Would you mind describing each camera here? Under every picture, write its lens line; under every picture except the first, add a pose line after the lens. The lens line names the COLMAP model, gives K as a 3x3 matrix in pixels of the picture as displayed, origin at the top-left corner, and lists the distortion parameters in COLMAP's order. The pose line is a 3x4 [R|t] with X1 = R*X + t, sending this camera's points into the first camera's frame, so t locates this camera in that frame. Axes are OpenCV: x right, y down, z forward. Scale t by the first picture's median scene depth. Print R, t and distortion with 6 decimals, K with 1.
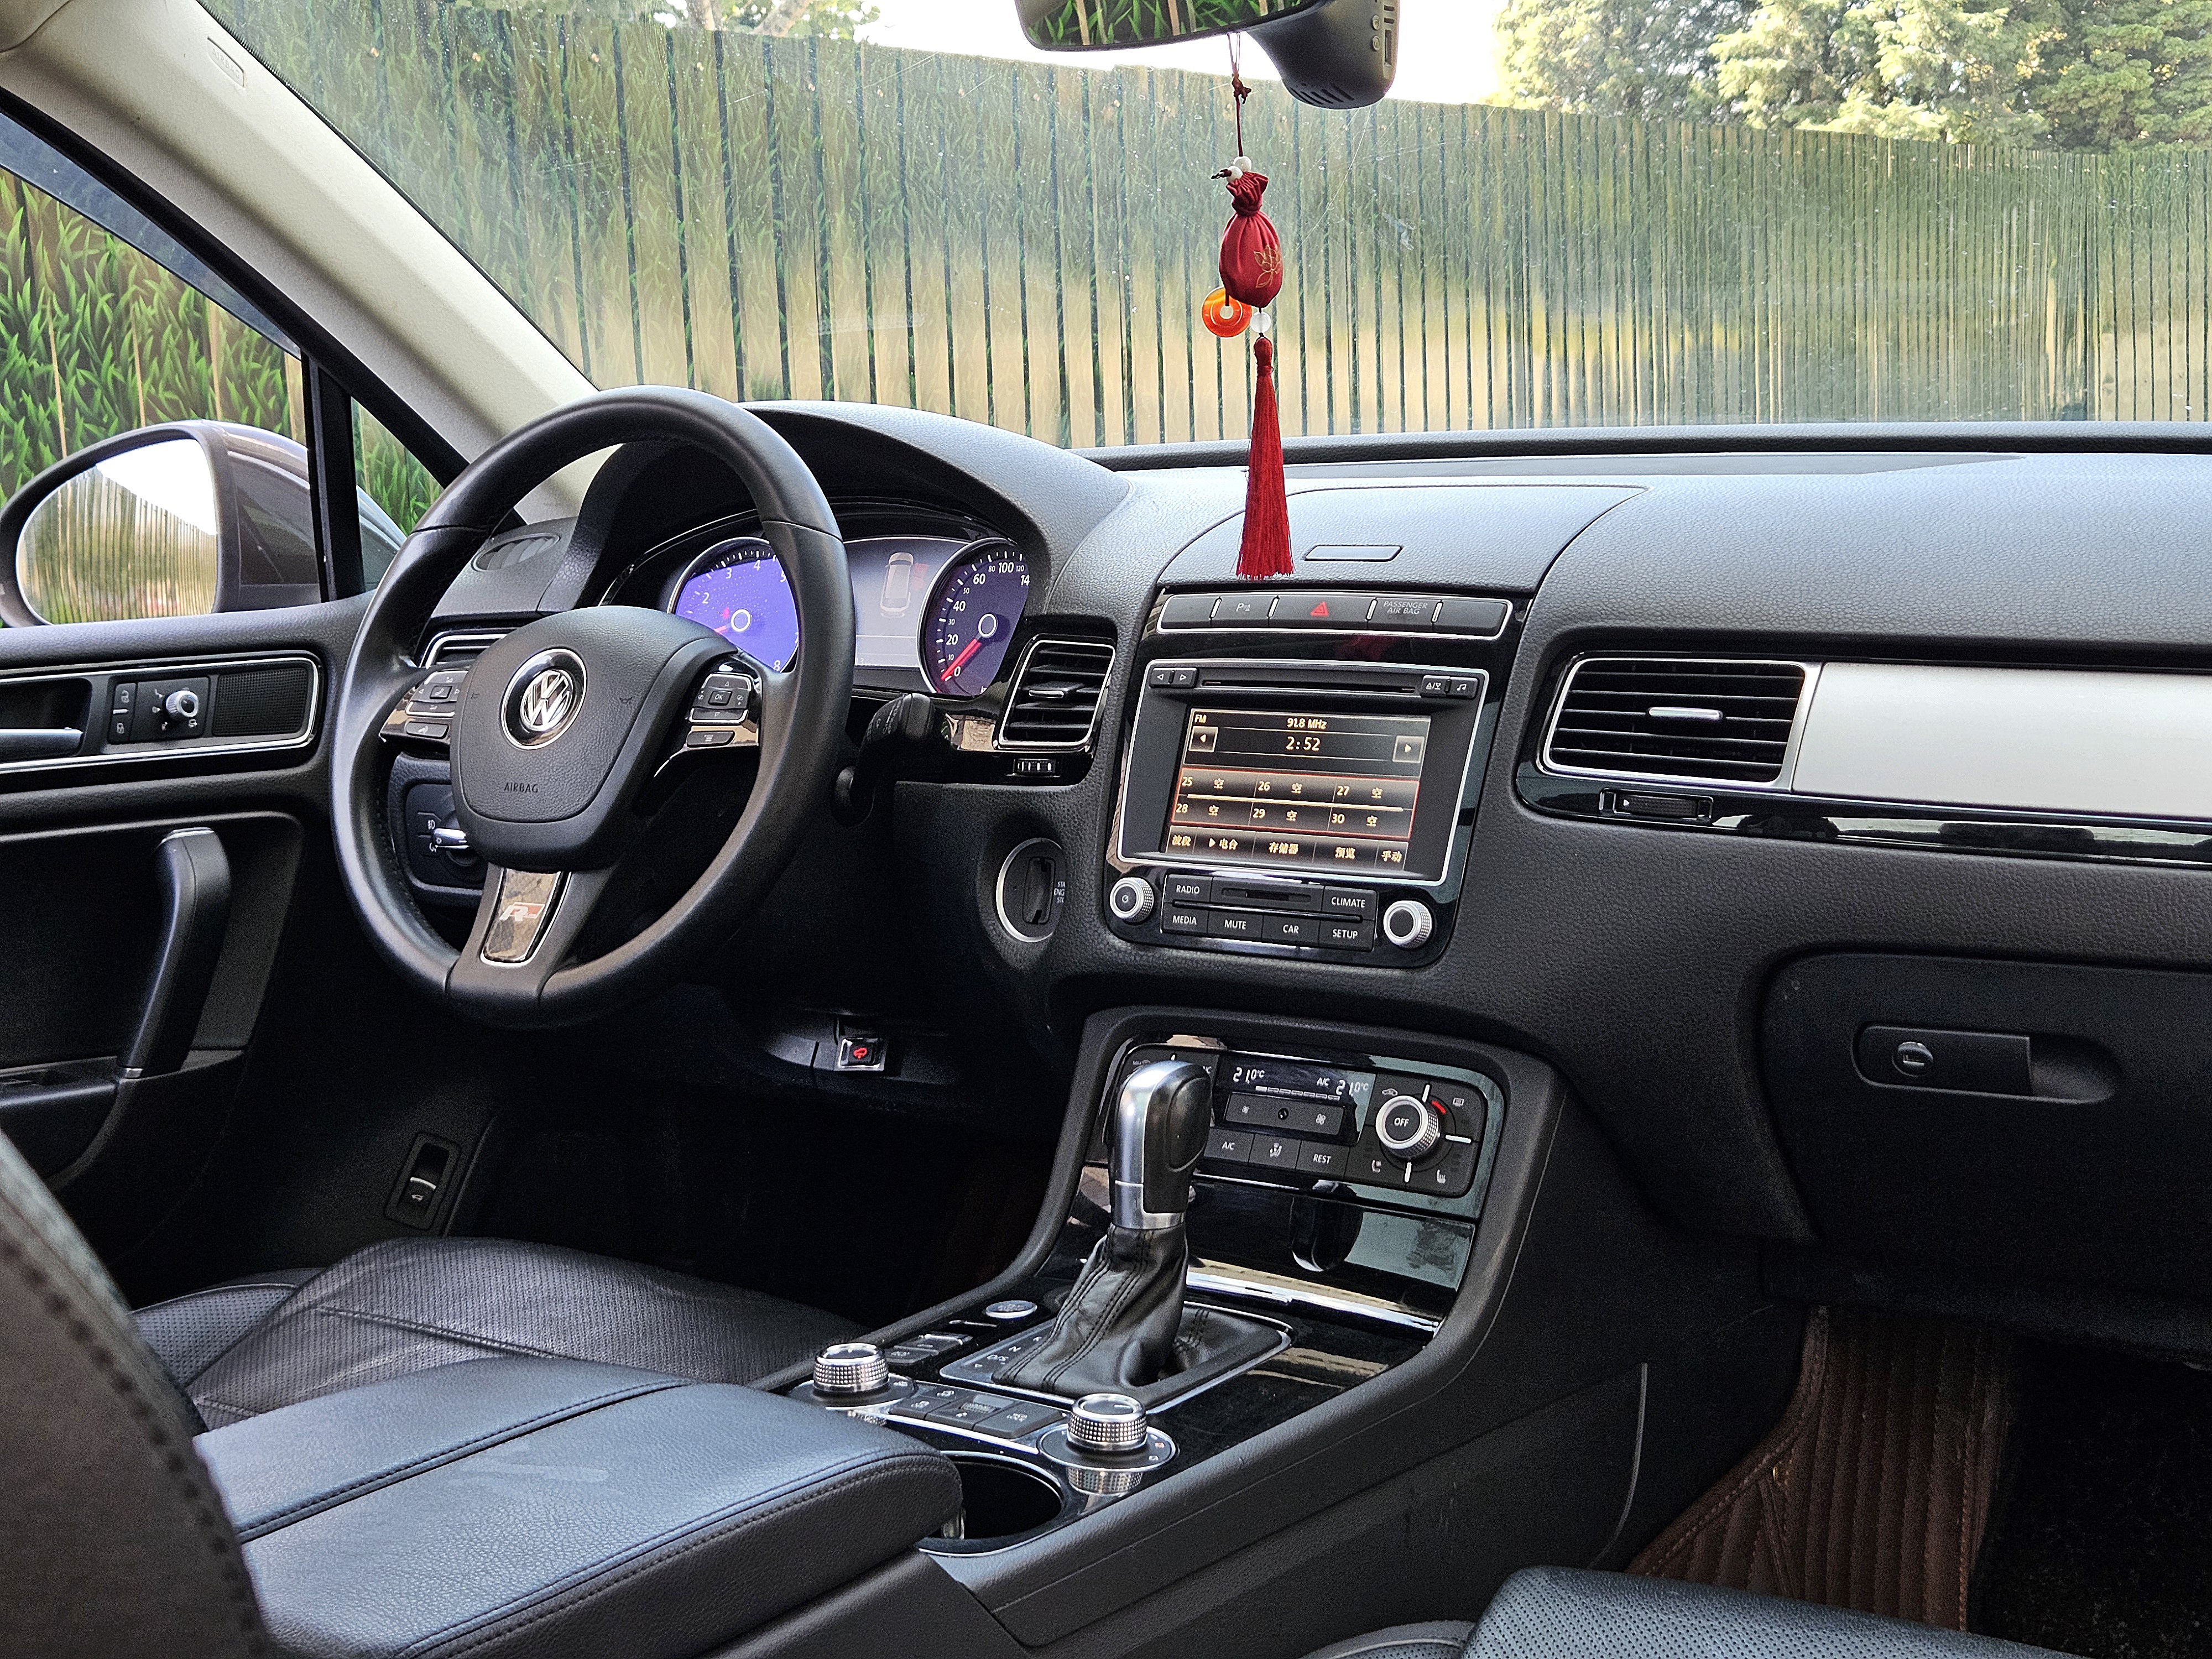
lens RADIAL K [[2890.9, 0, 1106.0], [0, 2890.9, 829.5], [0, 0, 1]] dist [0.008482, 0.002890]
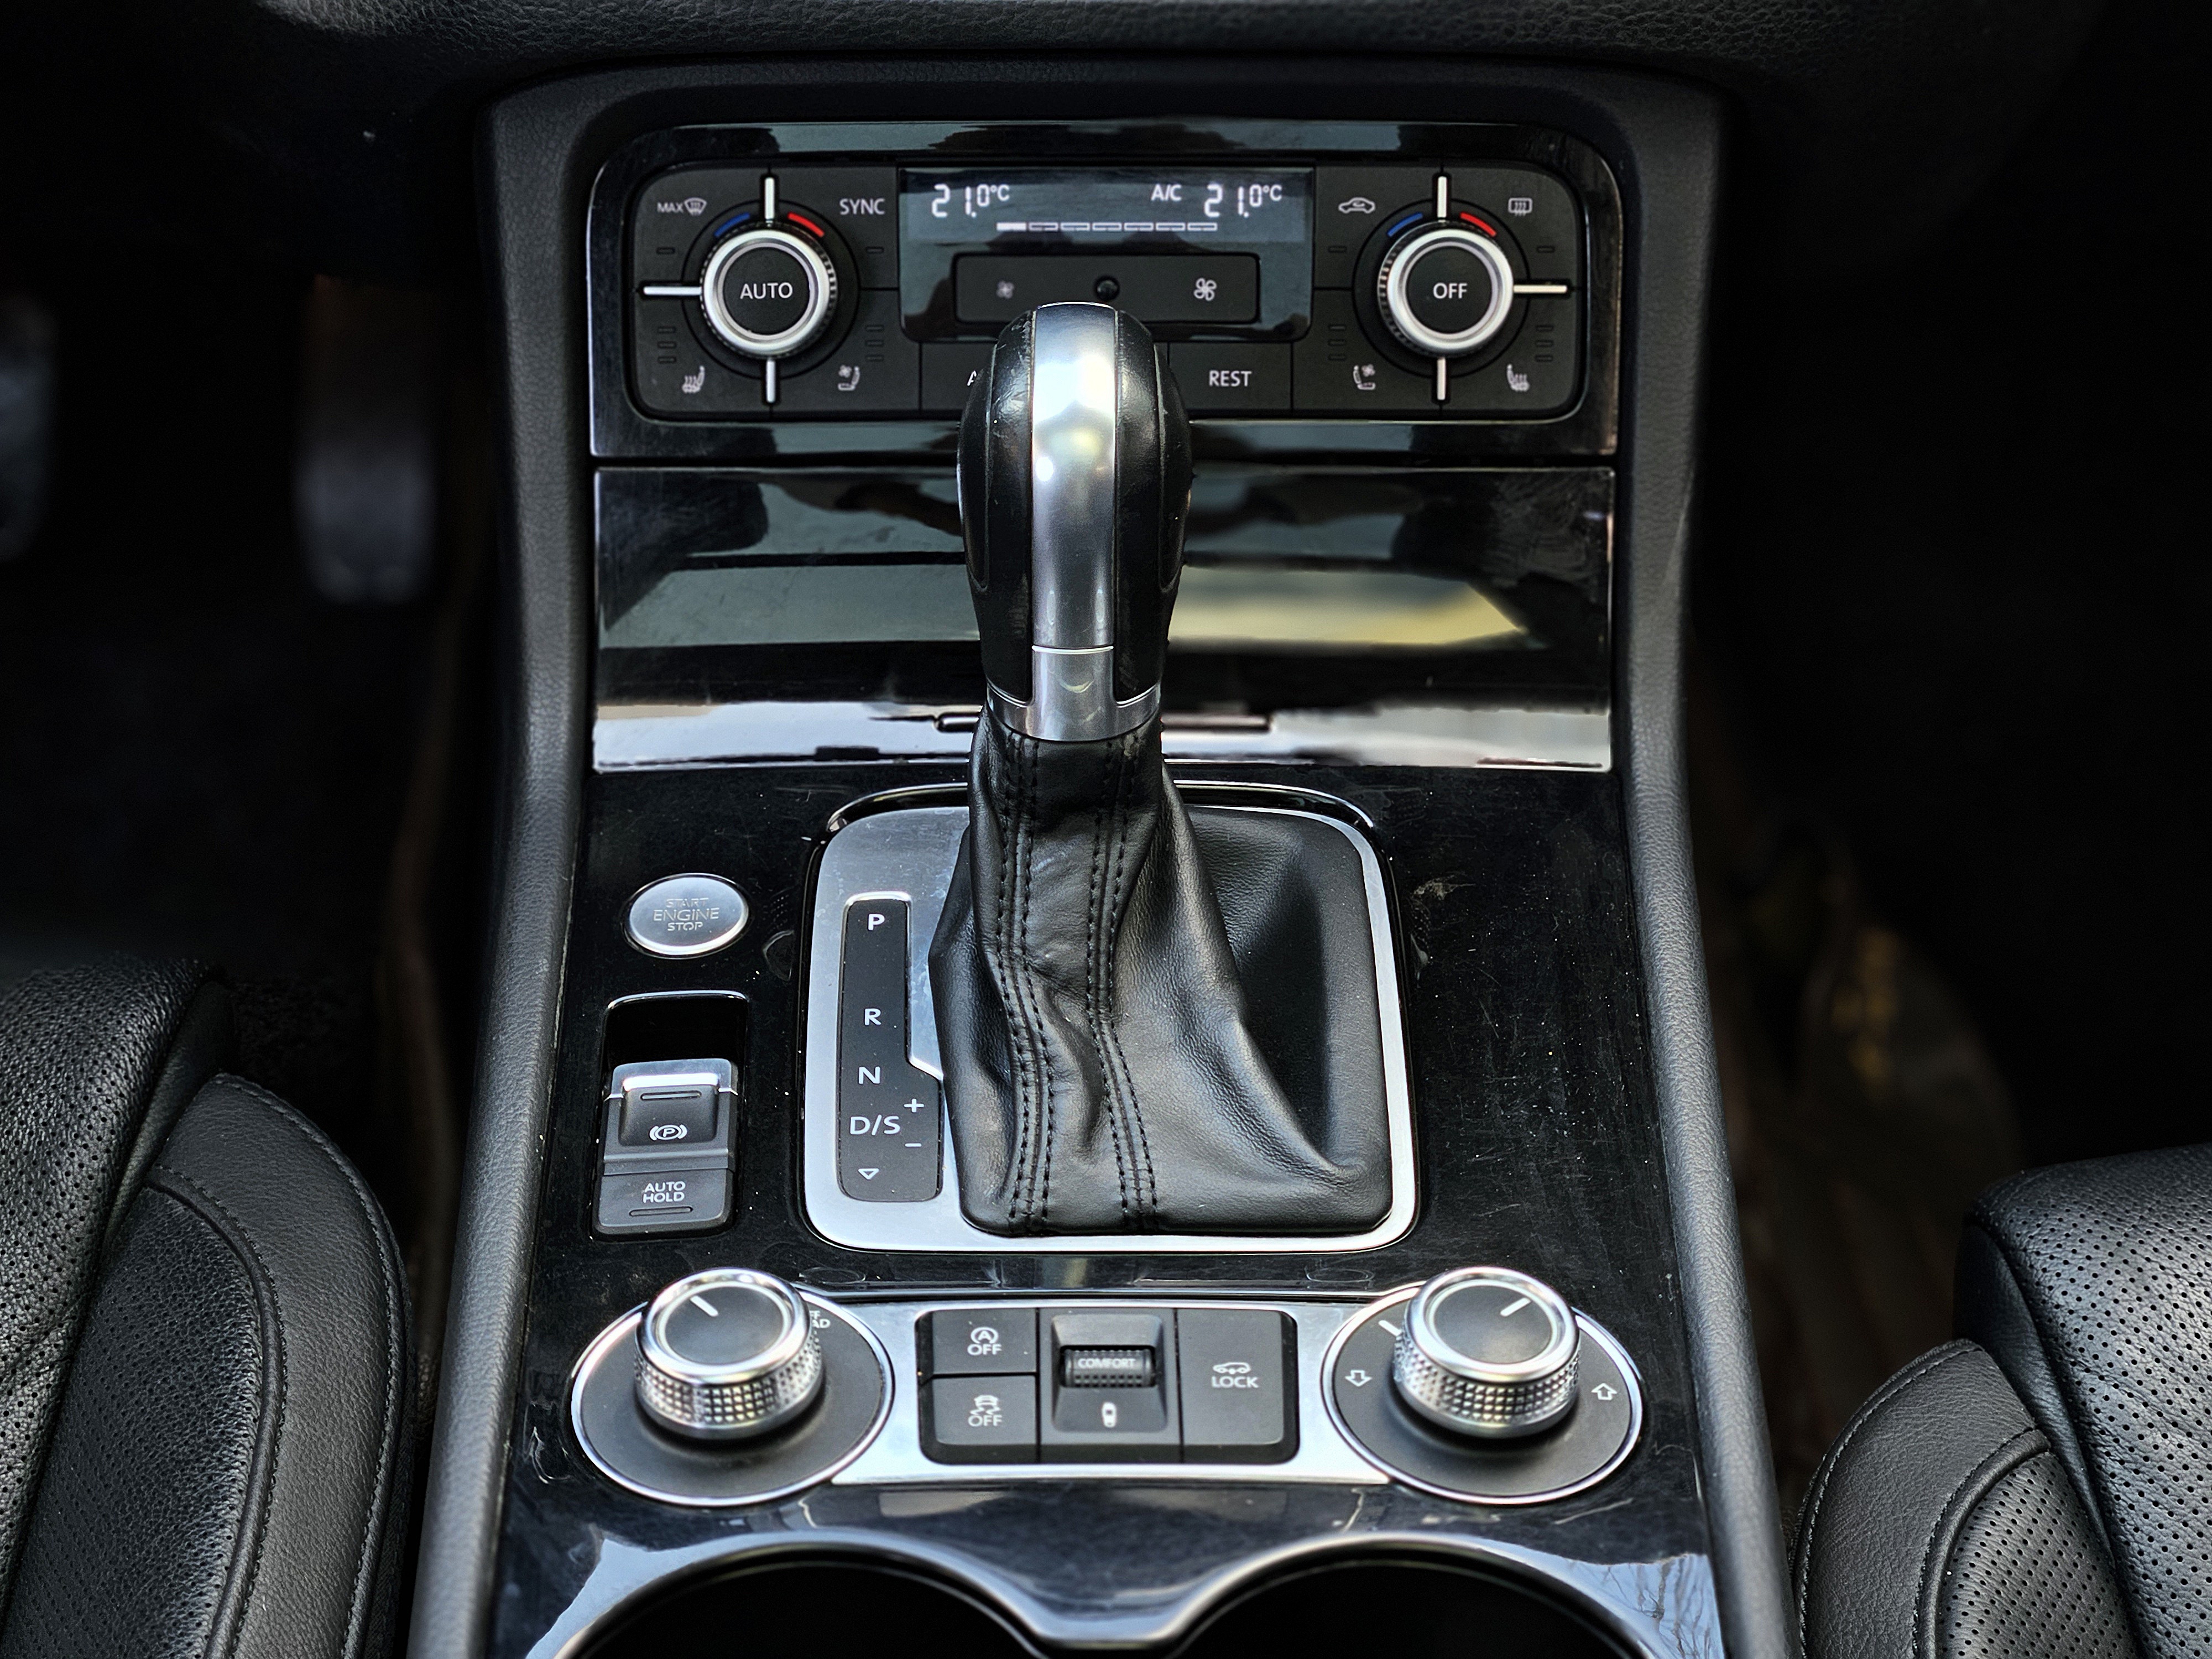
lens RADIAL K [[4133.3, 0, 1106.0], [0, 4133.3, 829.5], [0, 0, 1]] dist [-0.208234, 2.258003]
pose [[0.824829, -0.315829, 0.468945, -0.253726], [0.050989, 0.867603, 0.494636, -0.137194], [-0.563079, -0.384079, 0.731728, 0.504718]]
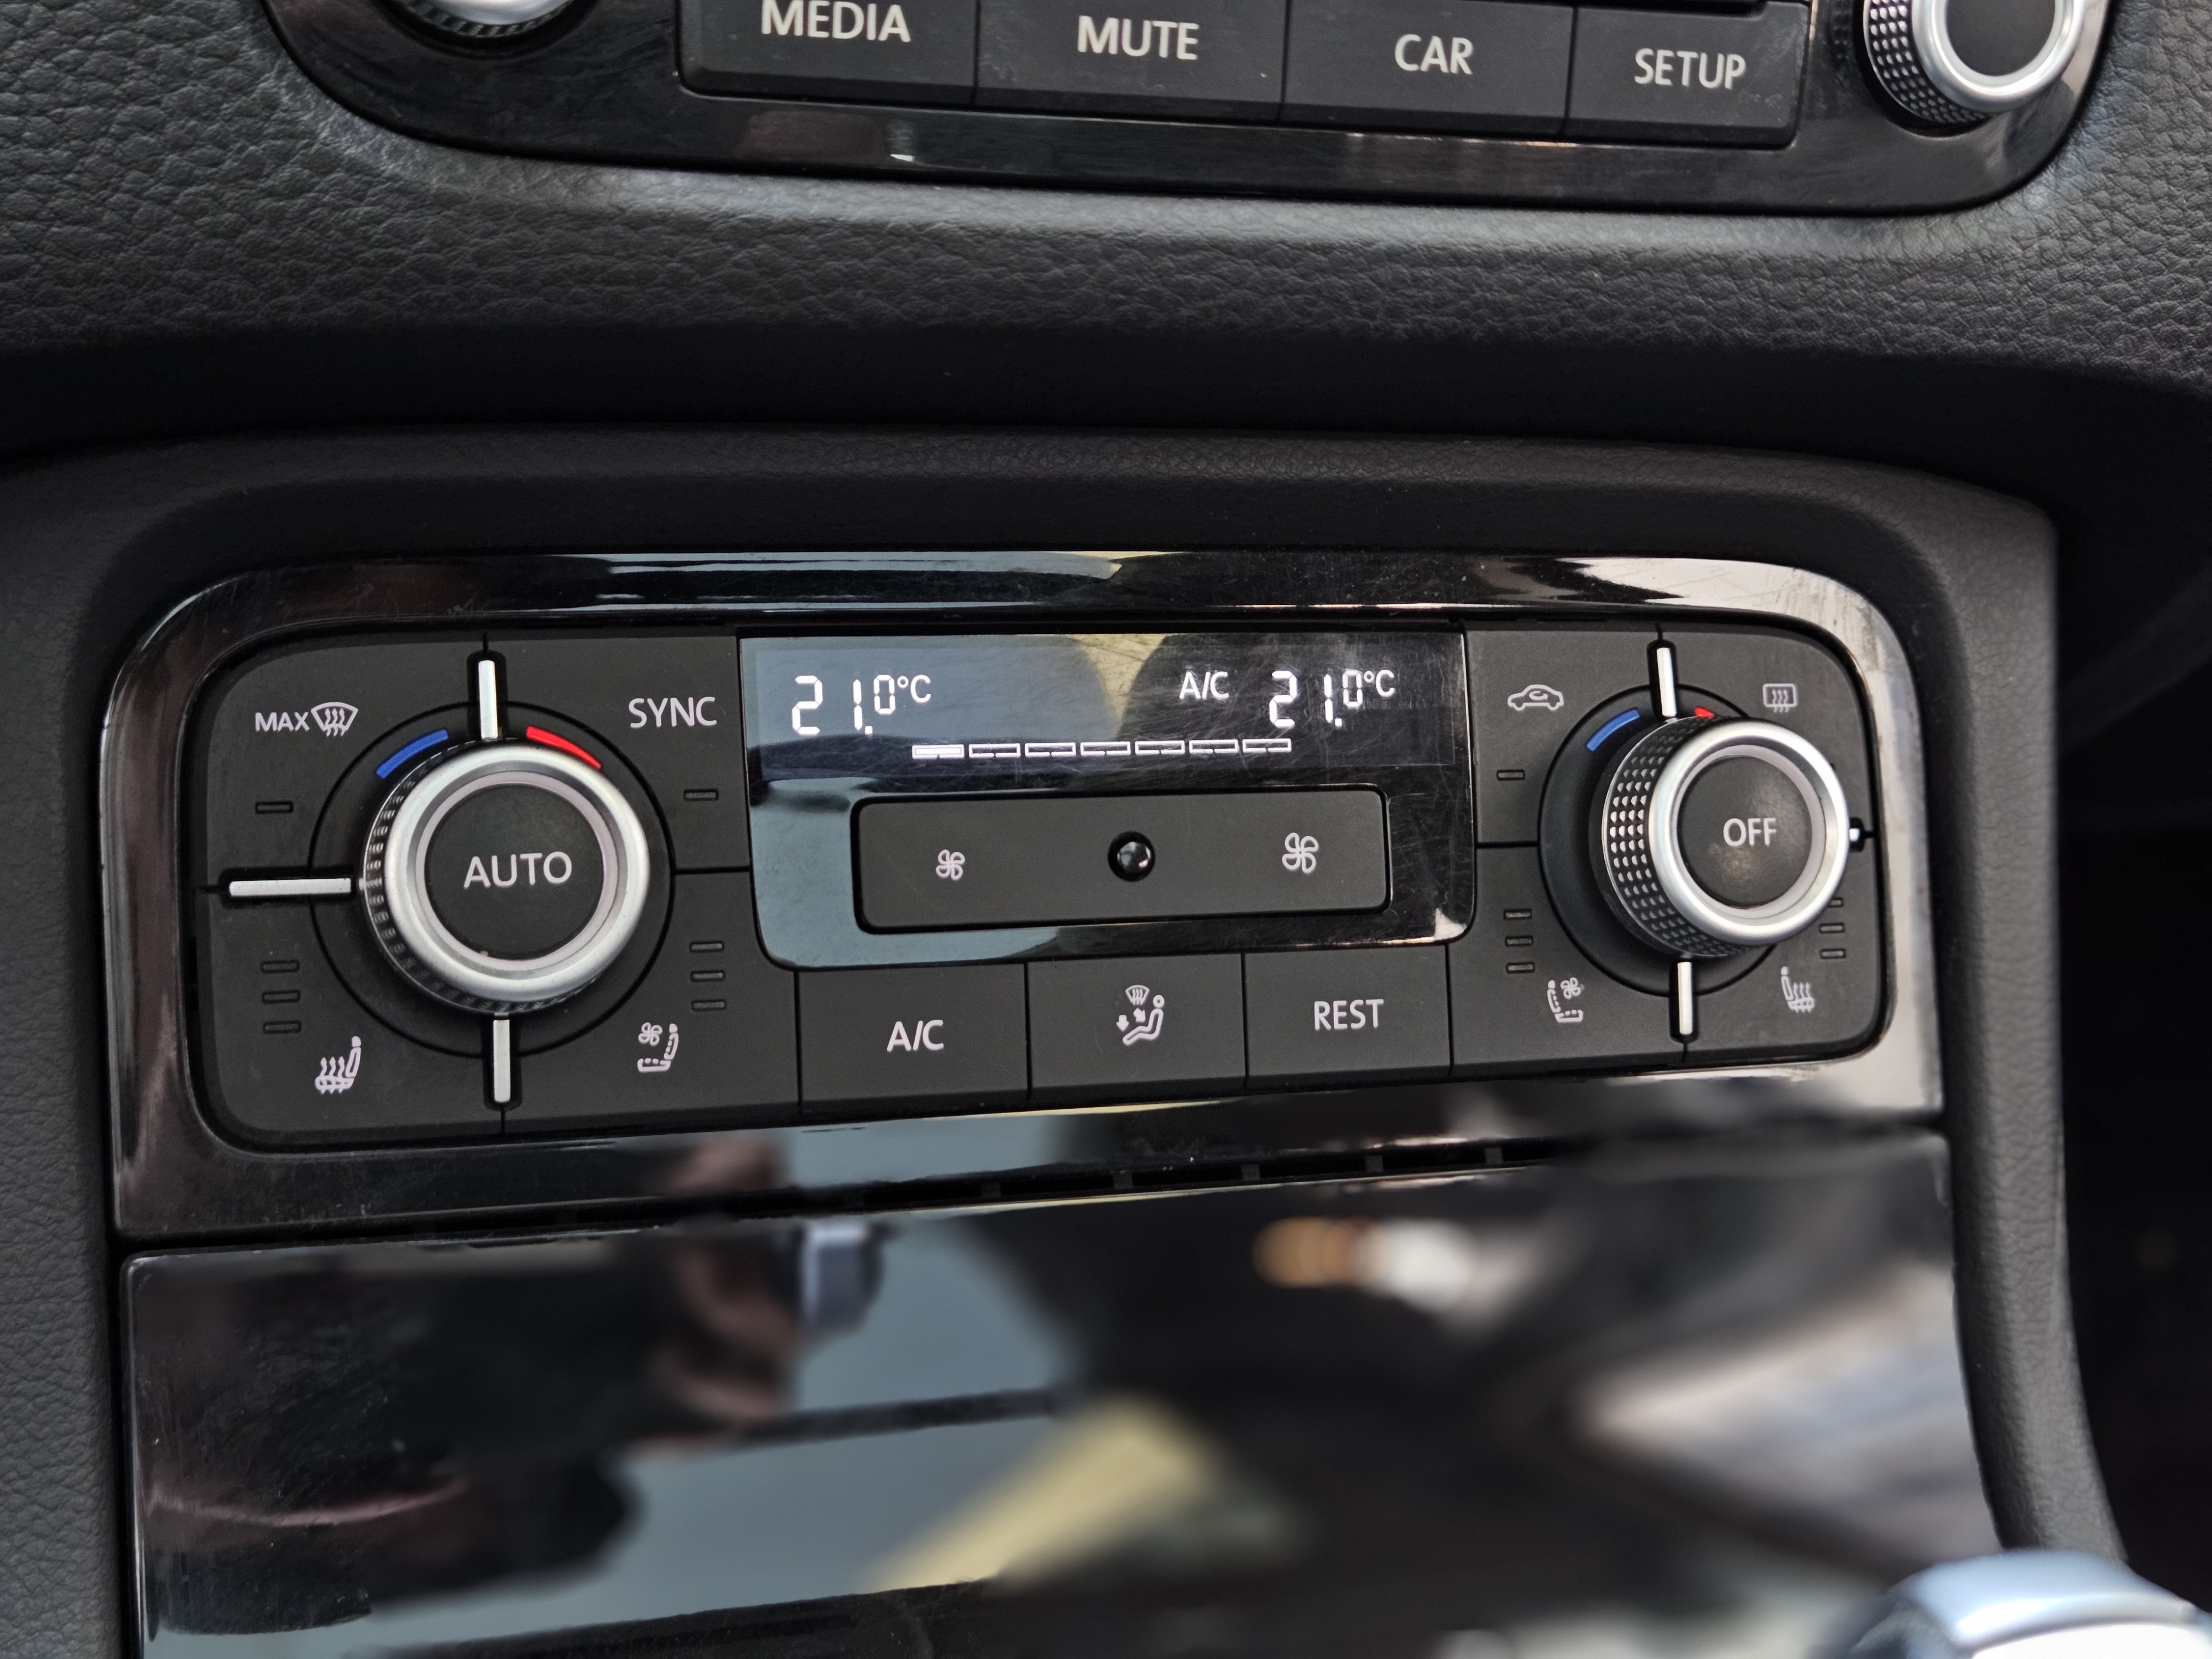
lens RADIAL K [[3009.6, 0, 1106.0], [0, 3009.6, 829.5], [0, 0, 1]] dist [-0.001942, 0.011623]
pose [[0.623973, -0.236105, 0.744924, -0.119922], [-0.017759, 0.948733, 0.315578, 0.018944], [-0.781244, -0.210142, 0.587791, 0.846085]]
